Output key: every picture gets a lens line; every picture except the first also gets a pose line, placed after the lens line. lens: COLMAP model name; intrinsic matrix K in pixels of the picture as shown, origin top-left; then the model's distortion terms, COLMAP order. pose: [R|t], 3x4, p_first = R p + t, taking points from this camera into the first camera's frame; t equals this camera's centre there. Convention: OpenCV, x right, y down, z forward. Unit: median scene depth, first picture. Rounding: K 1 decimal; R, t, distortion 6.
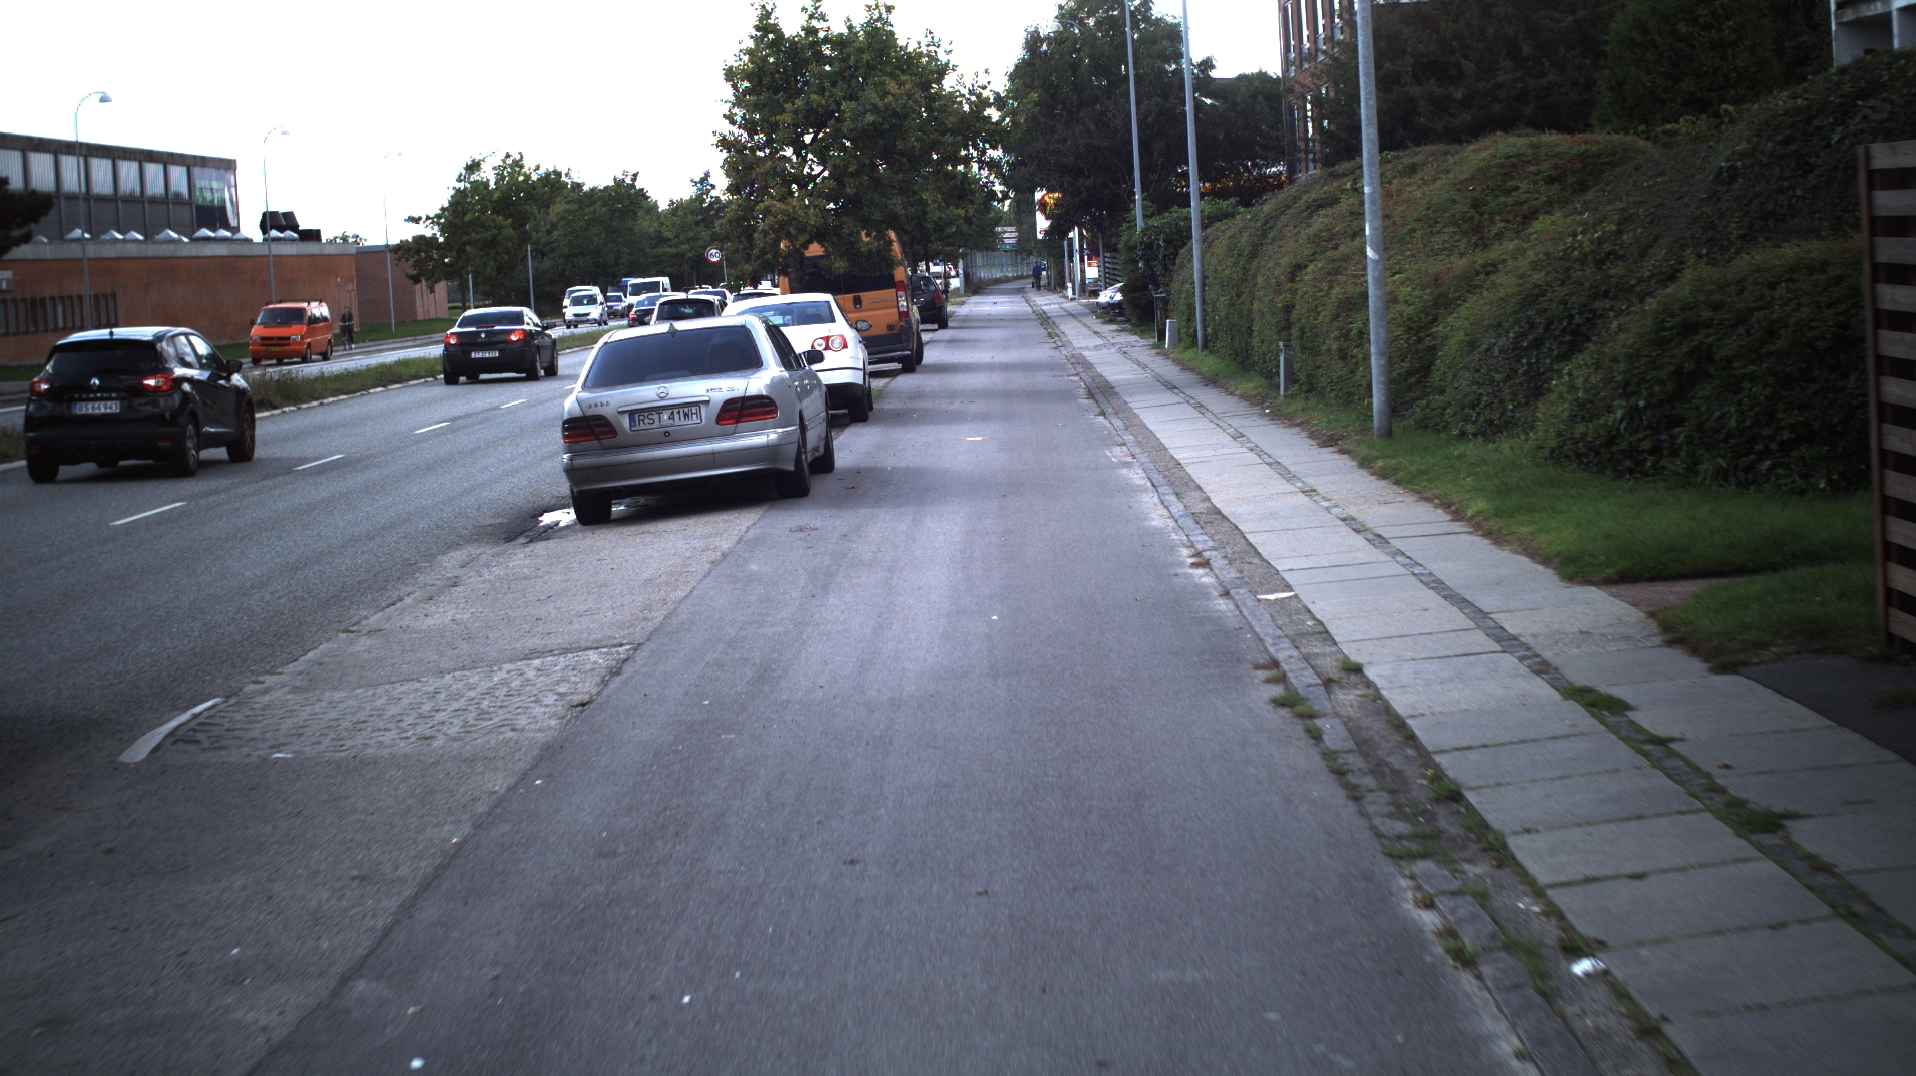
lens RADIAL K [[3863.6, 0, 958.0], [0, 3863.6, 538.0], [0, 0, 1]] dist [-0.272614, 0.099238]
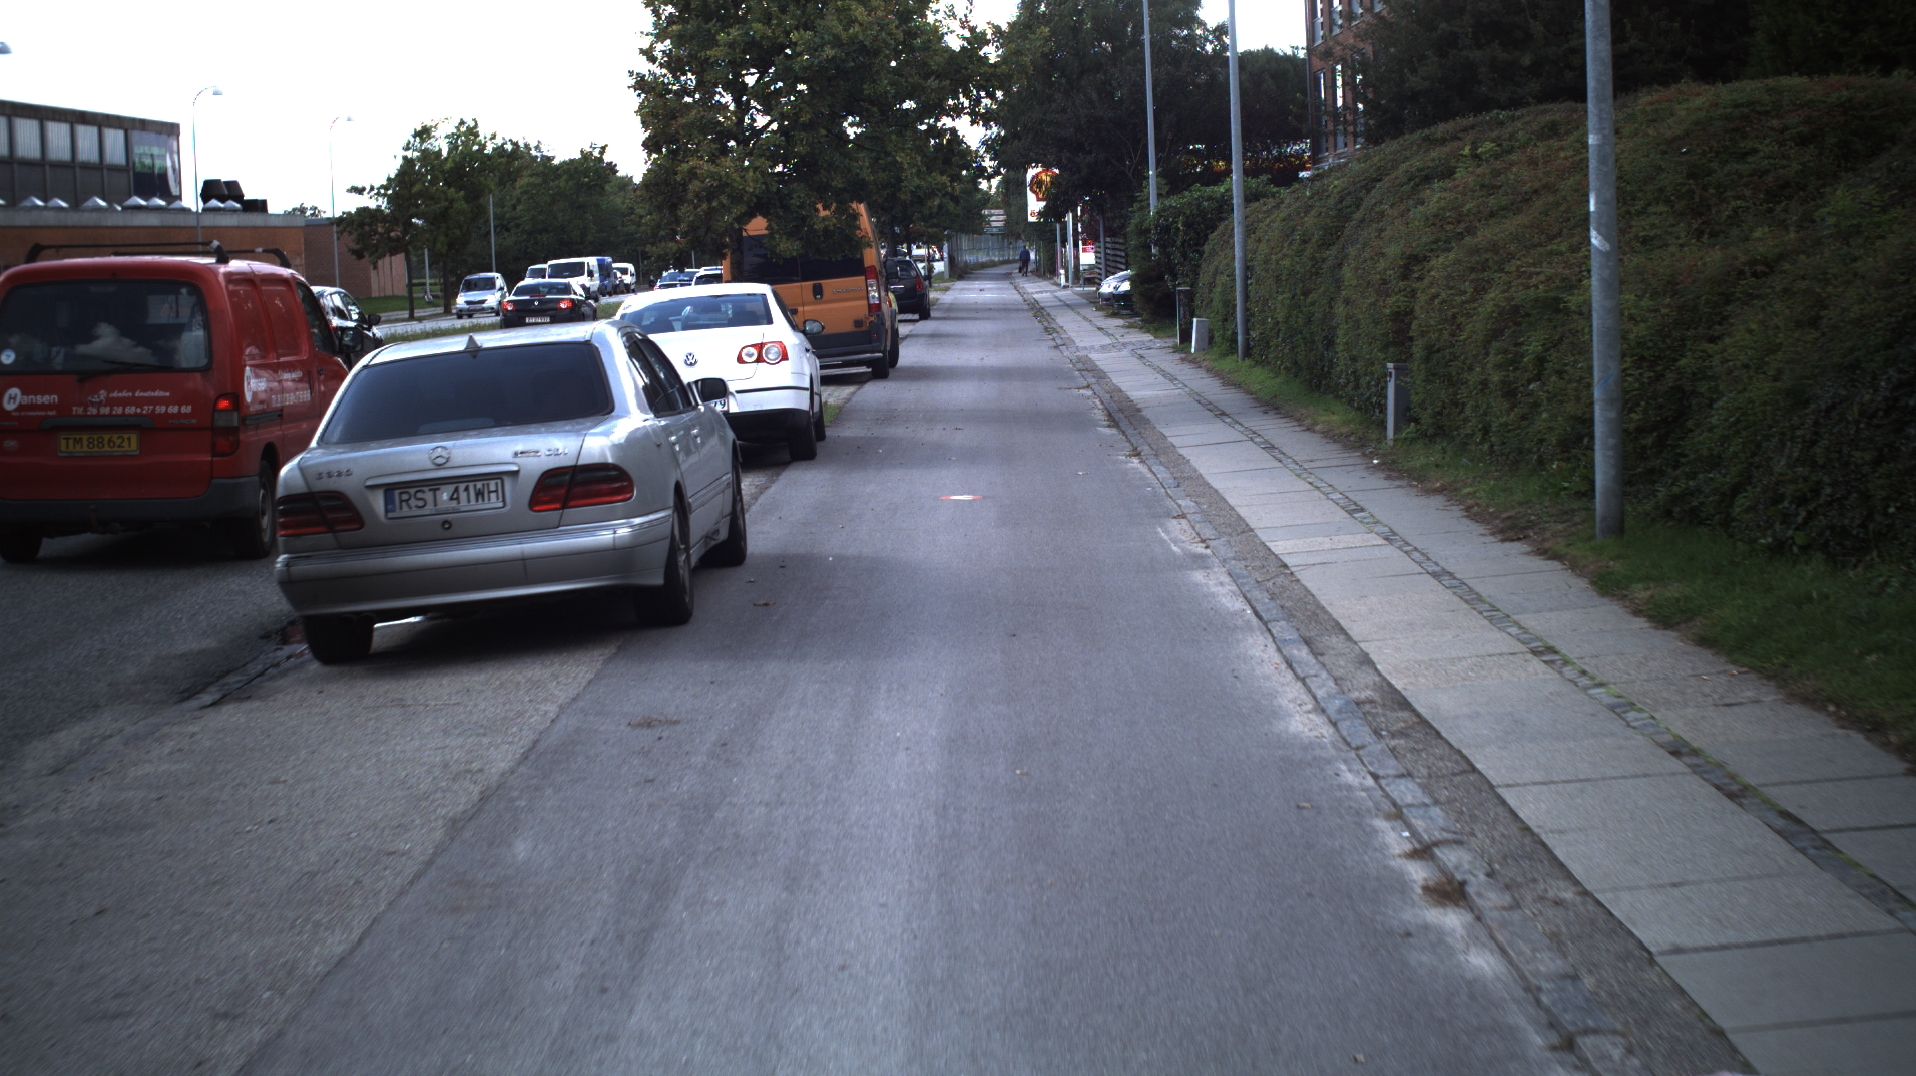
lens RADIAL K [[3863.6, 0, 958.0], [0, 3863.6, 538.0], [0, 0, 1]] dist [-0.272614, 0.099238]
pose [[0.999857, 0.016077, 0.005175, 0.000070], [-0.016099, 0.999861, 0.004257, -0.010169], [-0.005106, -0.004340, 0.999978, 0.144137]]
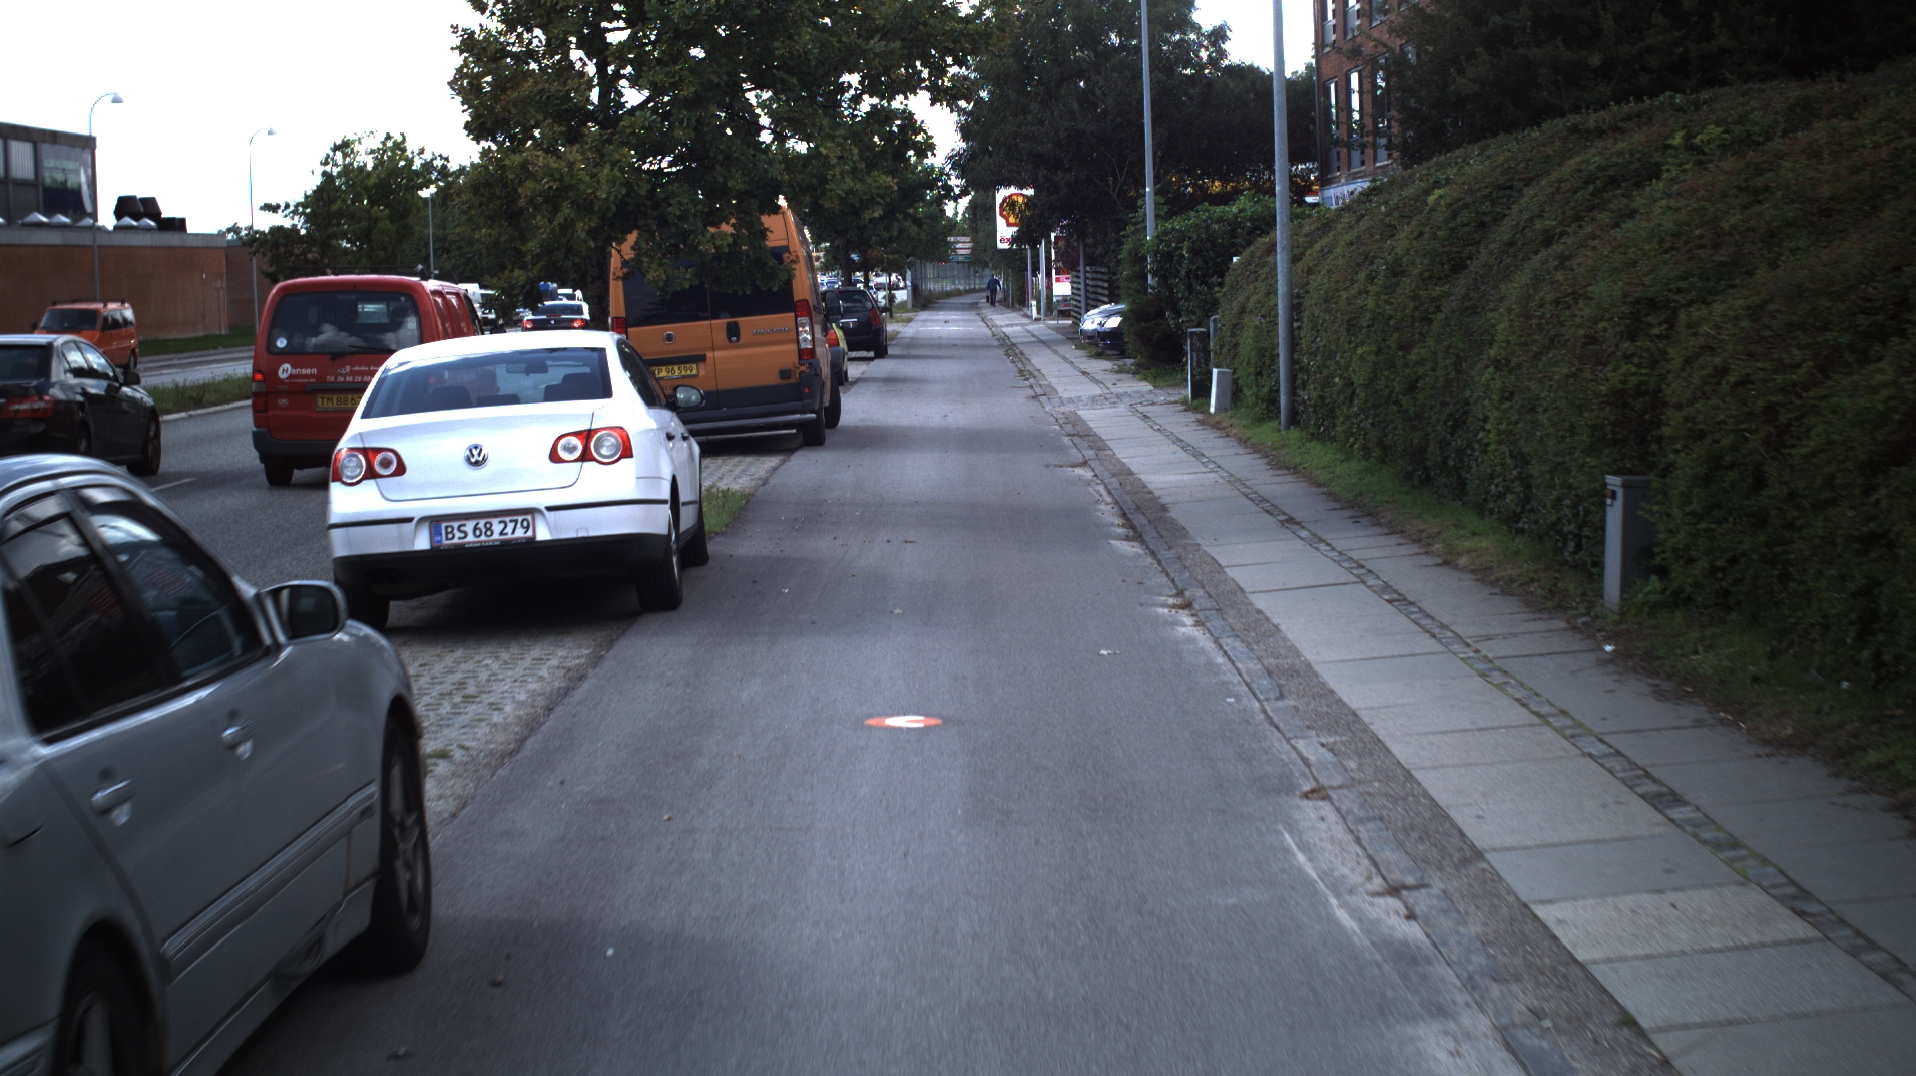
lens RADIAL K [[3863.6, 0, 958.0], [0, 3863.6, 538.0], [0, 0, 1]] dist [-0.272614, 0.099238]
pose [[0.999590, 0.024664, 0.014571, 0.001699], [-0.024620, 0.999692, -0.003164, -0.020611], [-0.014645, 0.002804, 0.999889, 0.288045]]
